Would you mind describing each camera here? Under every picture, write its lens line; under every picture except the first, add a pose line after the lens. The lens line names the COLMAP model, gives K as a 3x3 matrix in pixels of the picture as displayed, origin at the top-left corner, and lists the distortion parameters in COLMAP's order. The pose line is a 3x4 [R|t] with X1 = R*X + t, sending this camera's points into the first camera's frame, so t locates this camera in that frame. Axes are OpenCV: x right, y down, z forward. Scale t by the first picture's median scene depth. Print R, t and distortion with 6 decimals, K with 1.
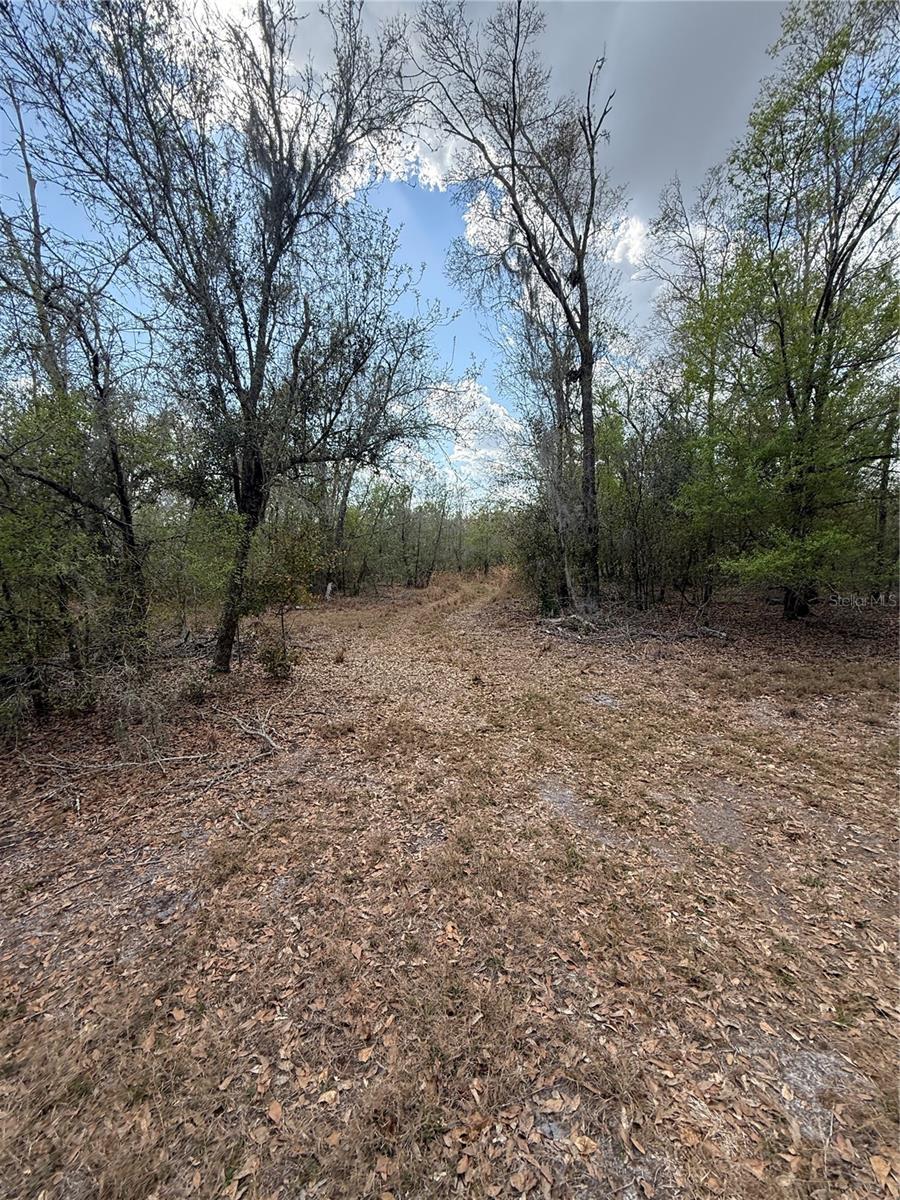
lens RADIAL K [[481.1, 0, 448.3], [0, 481.1, 598.5], [0, 0, 1]] dist [0.000184, -0.000060]
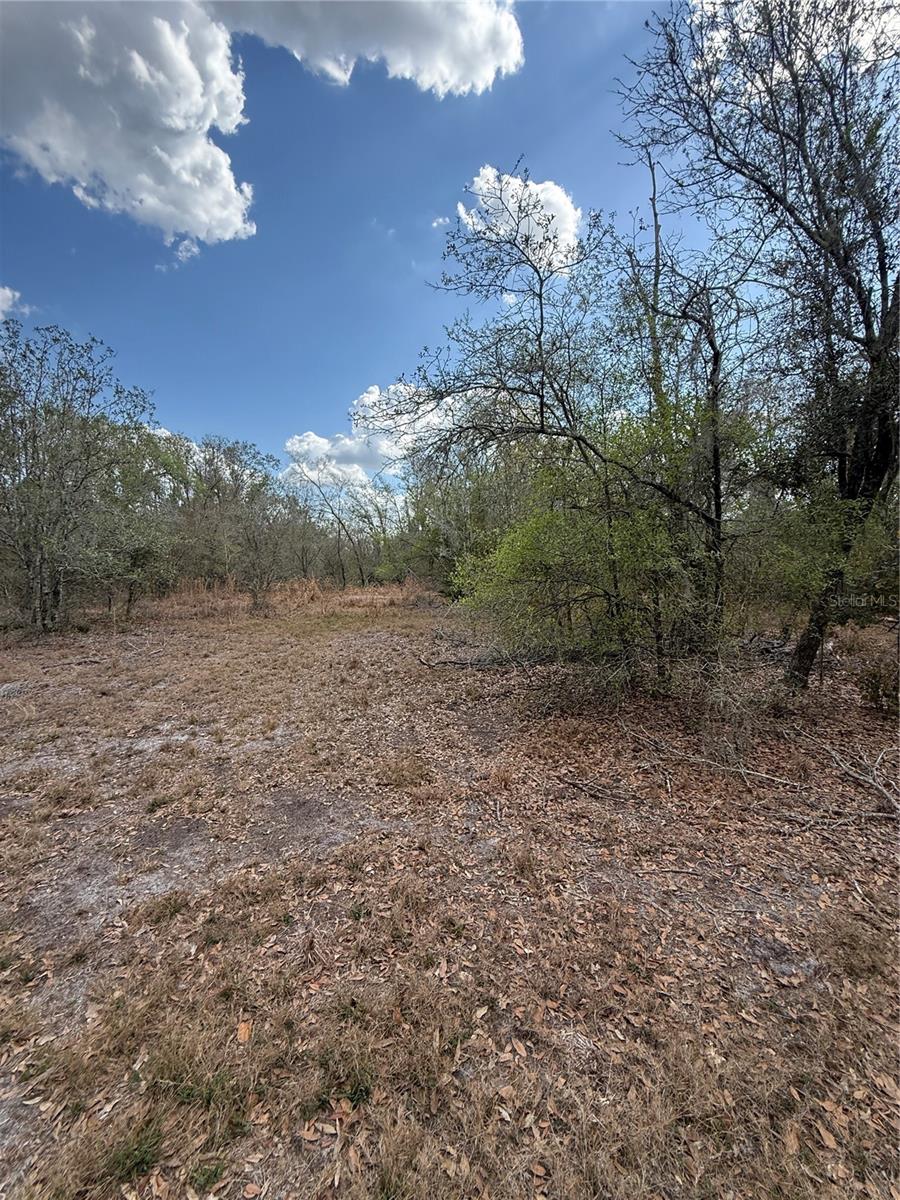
lens RADIAL K [[481.1, 0, 448.3], [0, 481.1, 598.5], [0, 0, 1]] dist [0.000184, -0.000060]
pose [[0.511745, 0.078303, -0.855561, -0.130177], [-0.072503, 0.996222, 0.047810, 0.000459], [0.856072, 0.037564, 0.515489, 0.017892]]
